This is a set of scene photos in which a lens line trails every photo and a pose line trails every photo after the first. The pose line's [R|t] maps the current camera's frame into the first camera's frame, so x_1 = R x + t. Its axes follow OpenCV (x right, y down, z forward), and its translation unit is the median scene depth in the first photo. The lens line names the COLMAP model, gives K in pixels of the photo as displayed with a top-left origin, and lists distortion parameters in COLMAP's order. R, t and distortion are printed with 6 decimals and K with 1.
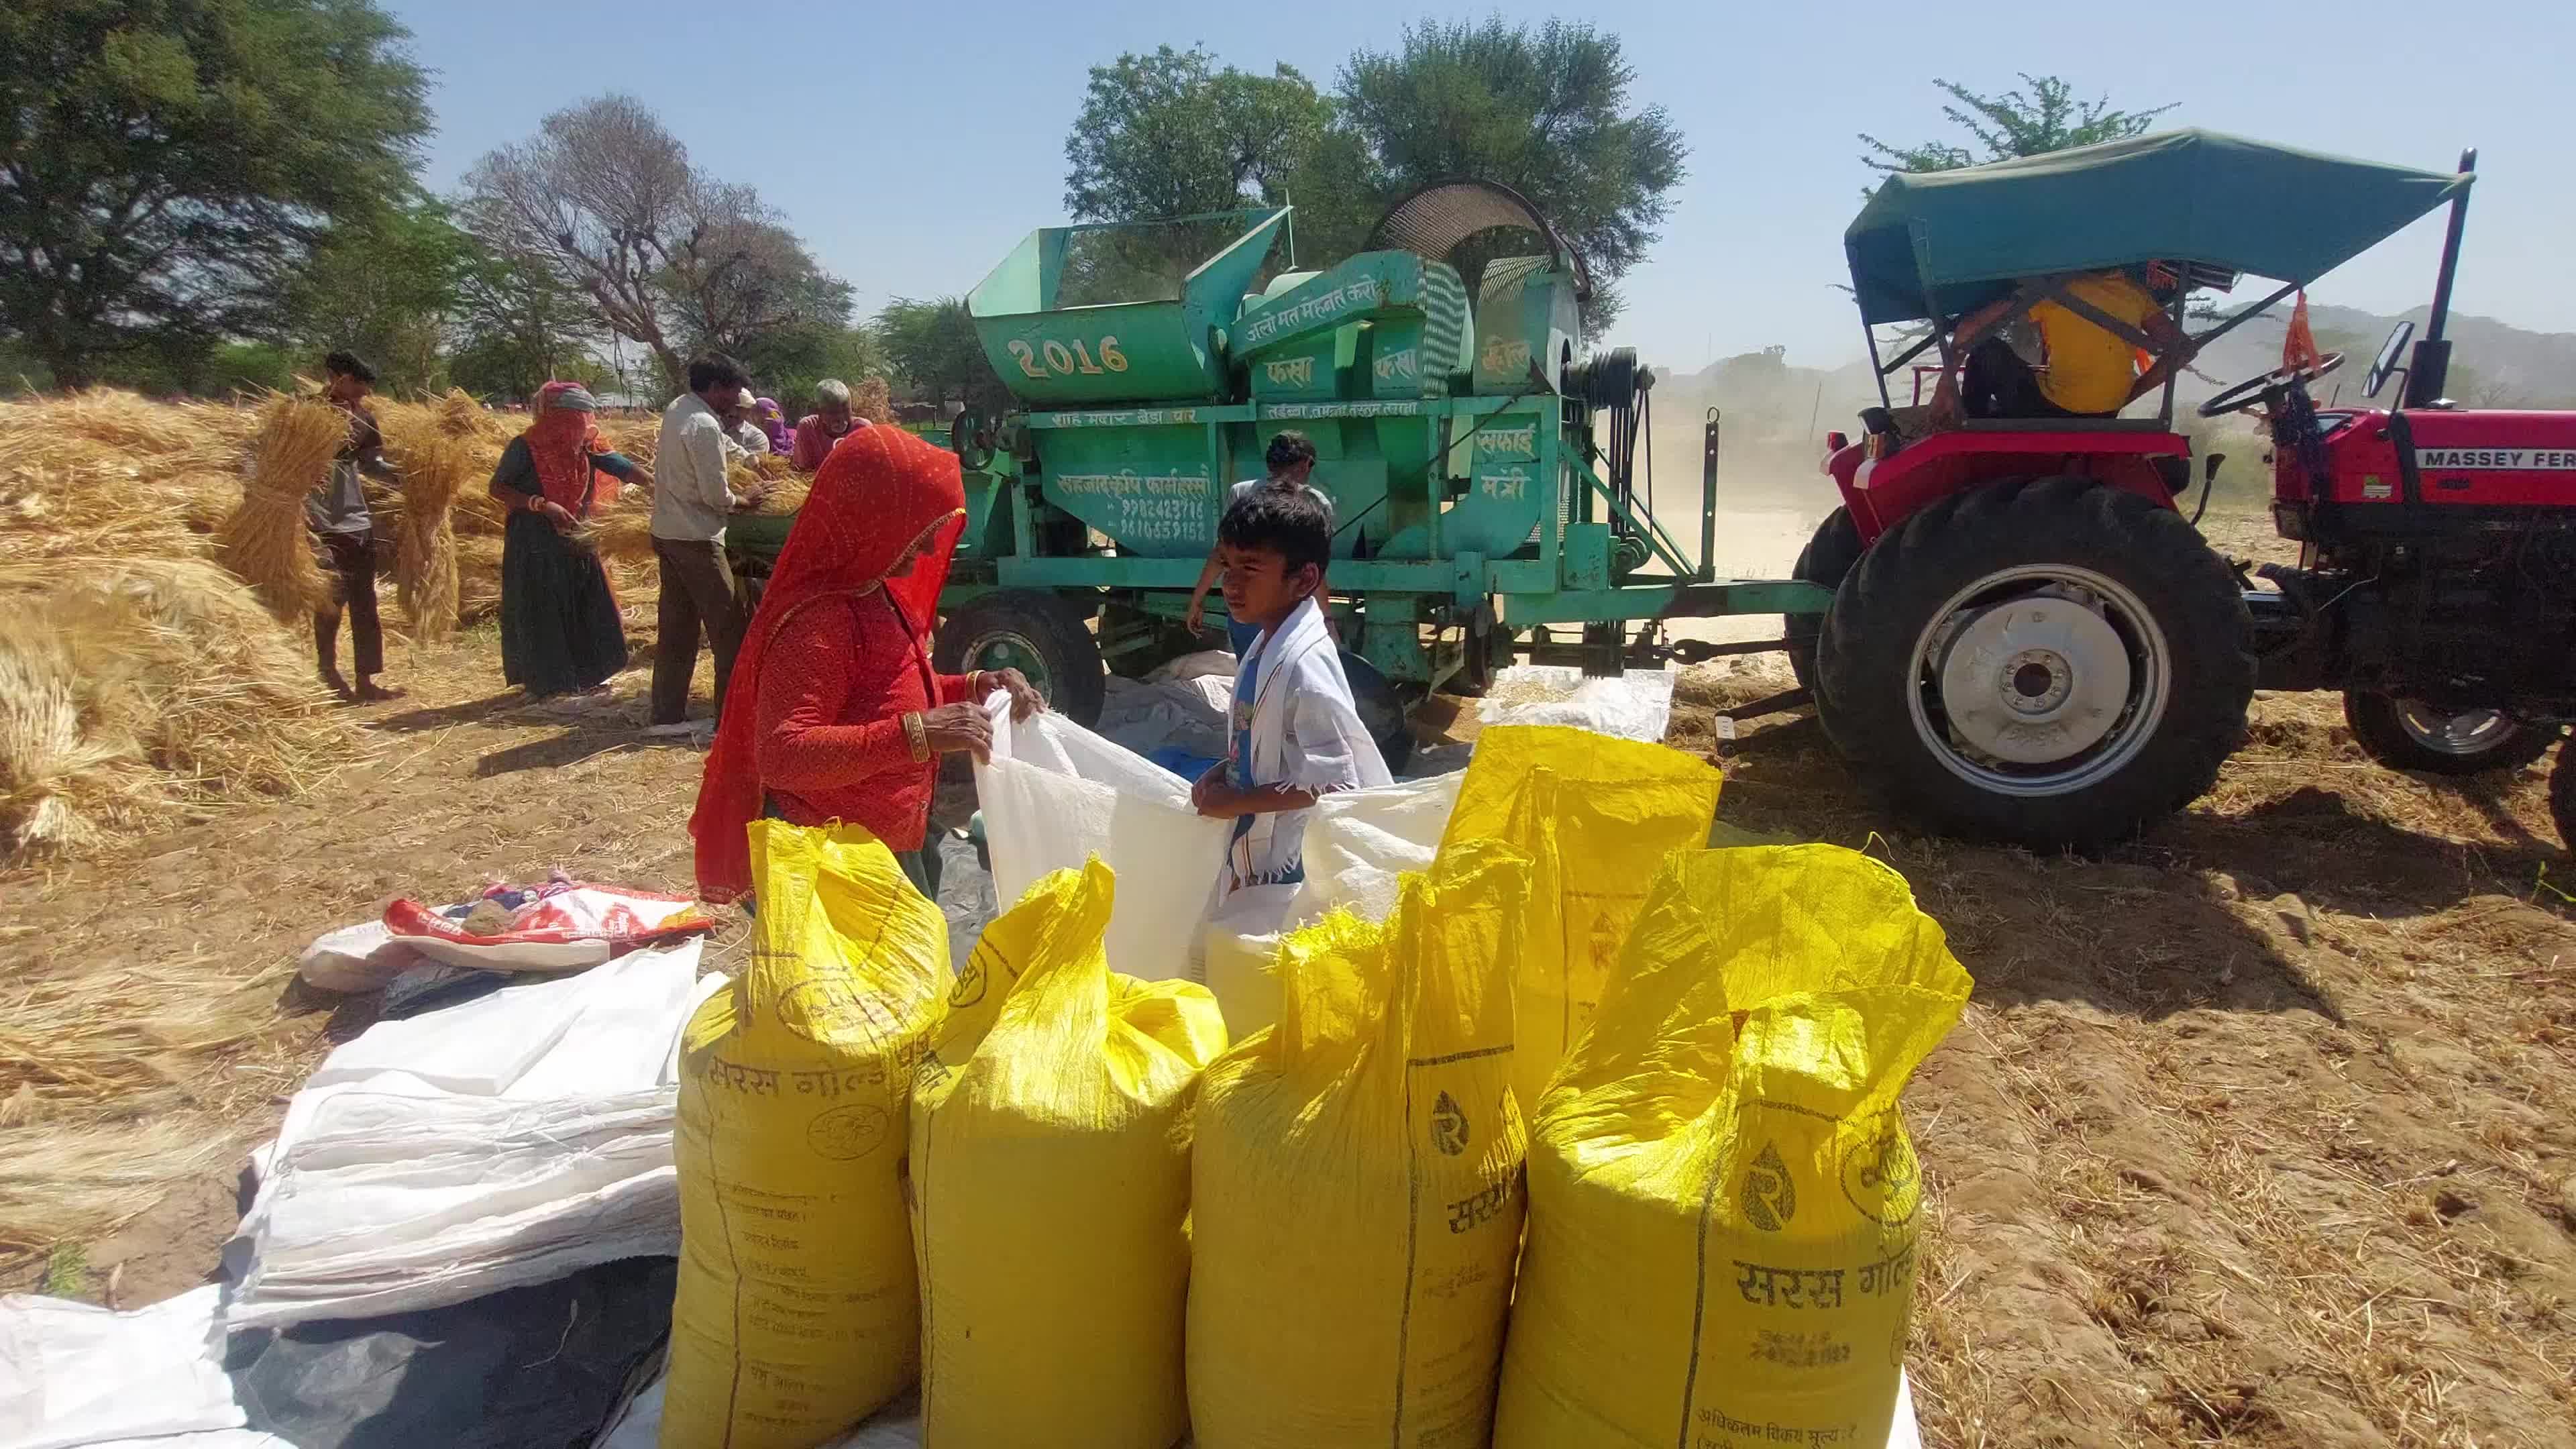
lens RADIAL K [[1321.3, 0, 1303.6], [0, 1321.3, 722.8], [0, 0, 1]] dist [0.033843, -0.024778]
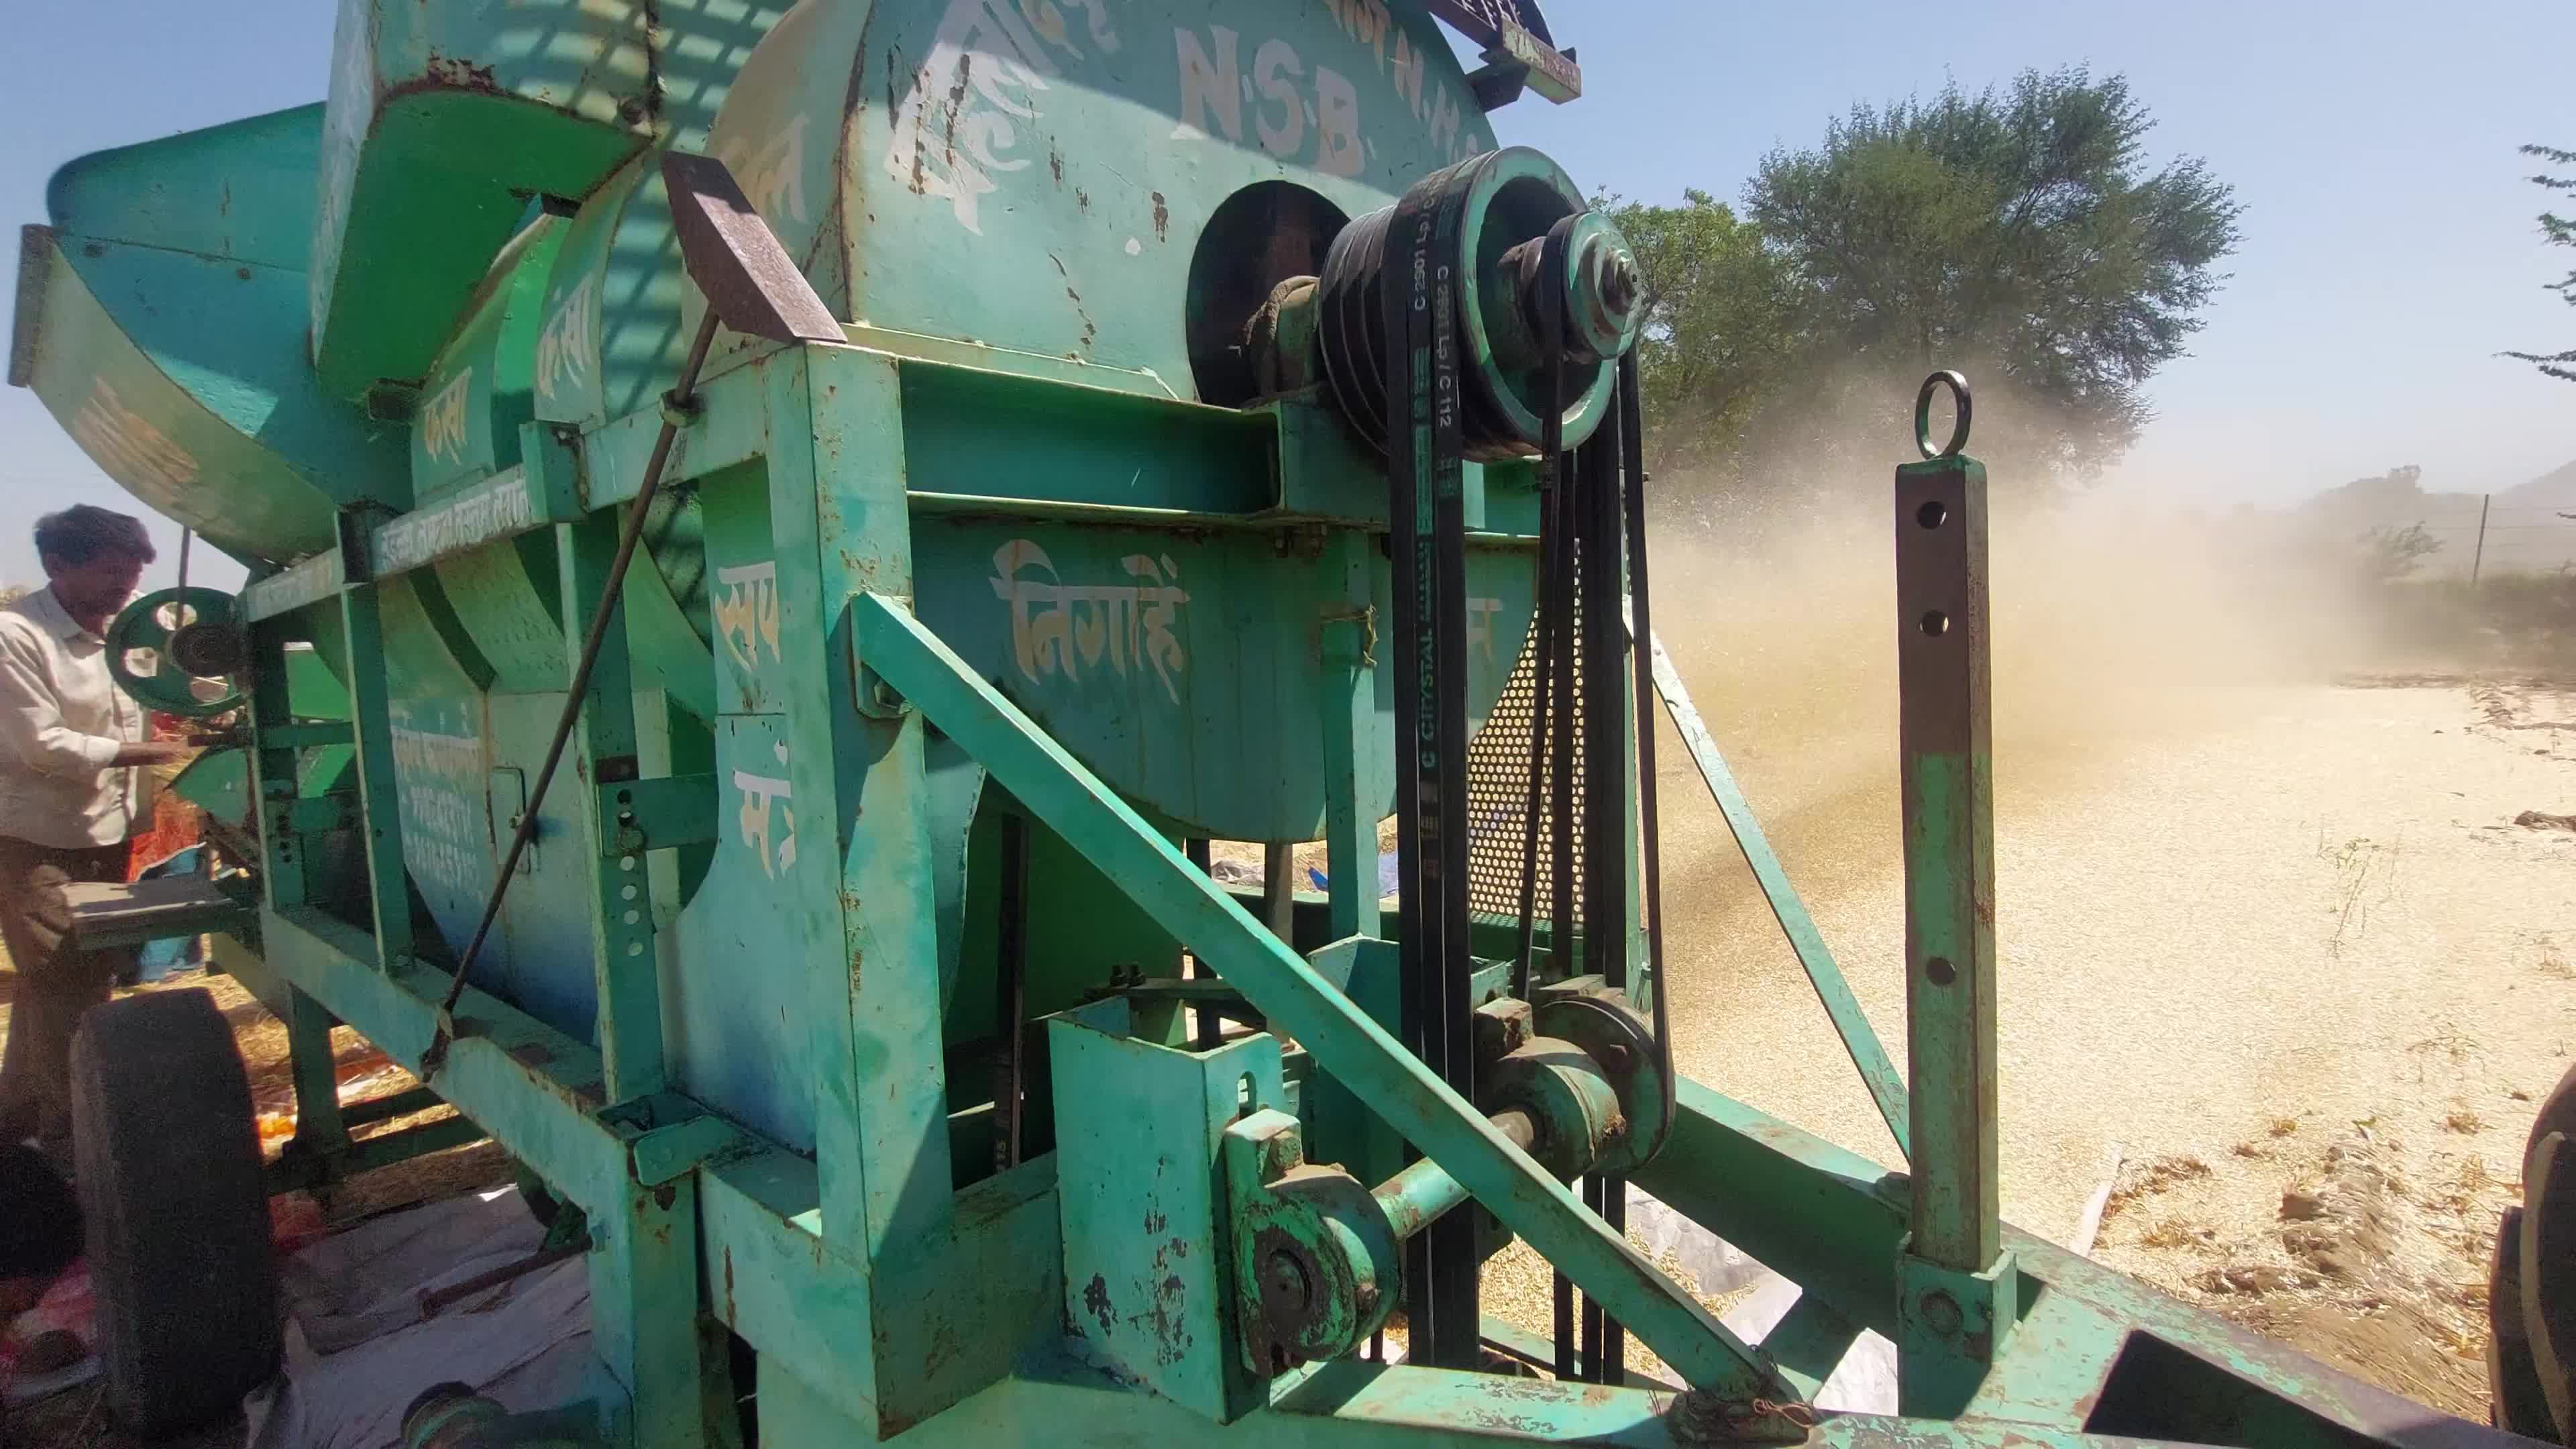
lens RADIAL K [[1321.3, 0, 1303.6], [0, 1321.3, 722.8], [0, 0, 1]] dist [0.033843, -0.024778]
pose [[0.935593, -0.010045, -0.352937, 0.057447], [-0.035199, 0.991962, -0.121541, -0.032641], [0.351321, 0.126136, 0.927720, 0.153409]]
